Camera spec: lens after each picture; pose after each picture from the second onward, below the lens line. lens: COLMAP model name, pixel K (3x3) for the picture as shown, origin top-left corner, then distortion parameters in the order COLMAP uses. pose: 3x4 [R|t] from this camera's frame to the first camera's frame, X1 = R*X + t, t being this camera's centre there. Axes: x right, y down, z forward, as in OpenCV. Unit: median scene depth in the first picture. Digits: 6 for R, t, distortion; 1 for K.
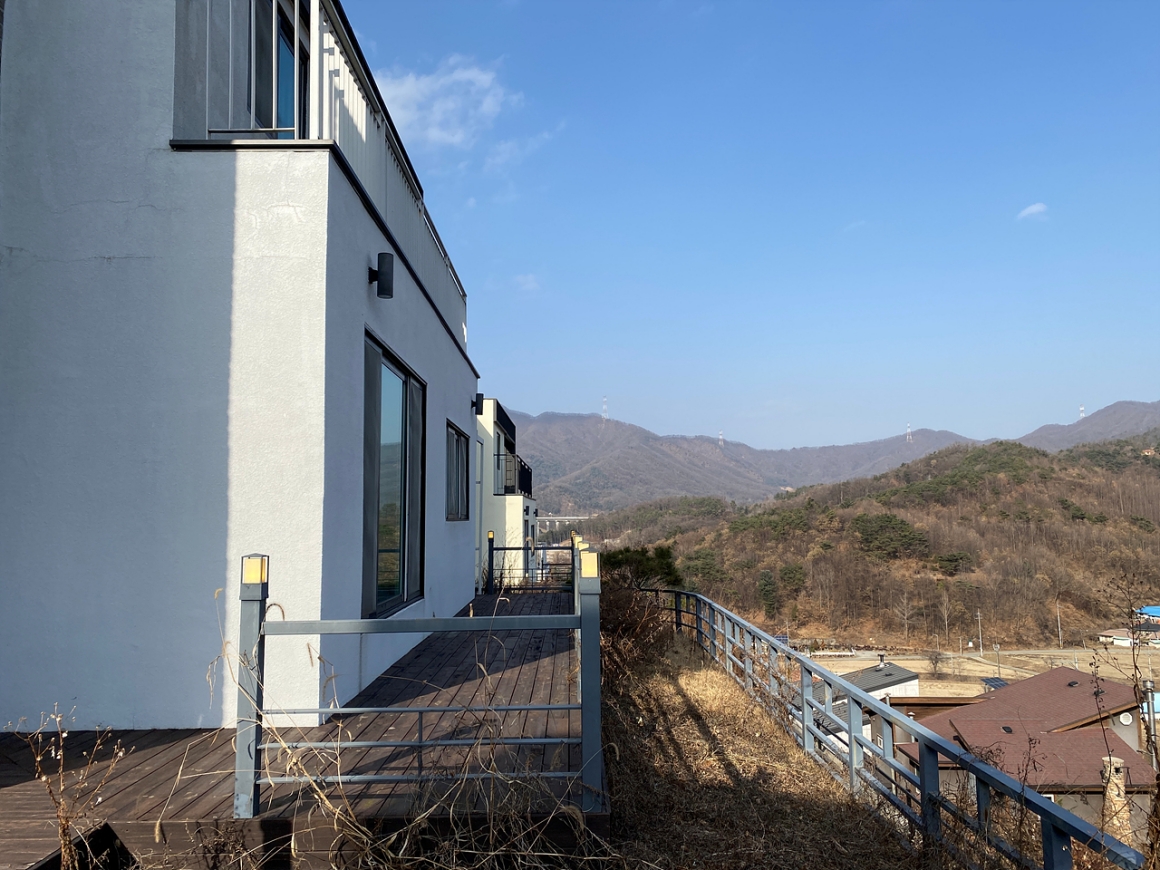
lens RADIAL K [[867.0, 0, 573.2], [0, 867.0, 436.1], [0, 0, 1]] dist [-0.024906, 0.024253]
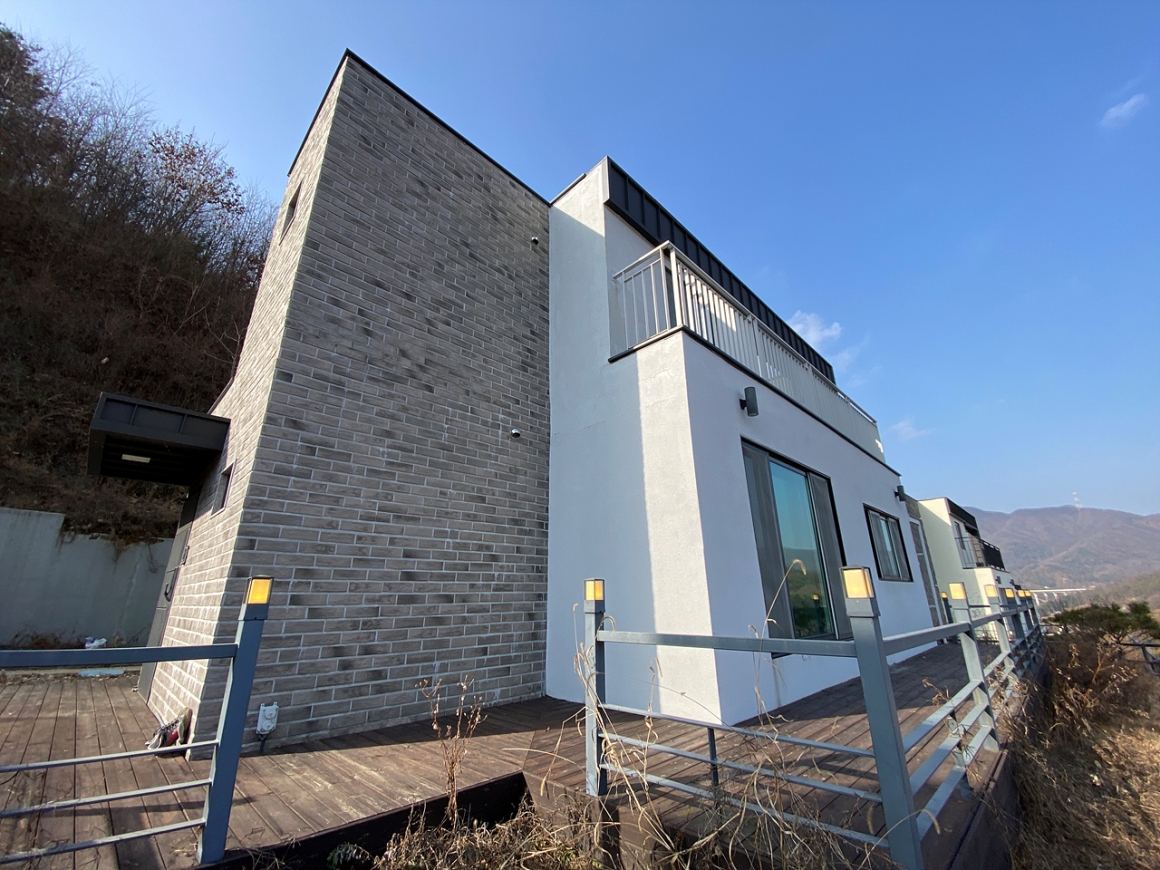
lens RADIAL K [[462.9, 0, 585.9], [0, 462.9, 430.0], [0, 0, 1]] dist [-0.007385, -0.003997]
pose [[0.704244, -0.243052, -0.667057, 0.053374], [0.071930, 0.959166, -0.273546, 0.031340], [0.706304, 0.144662, 0.692970, 0.123734]]
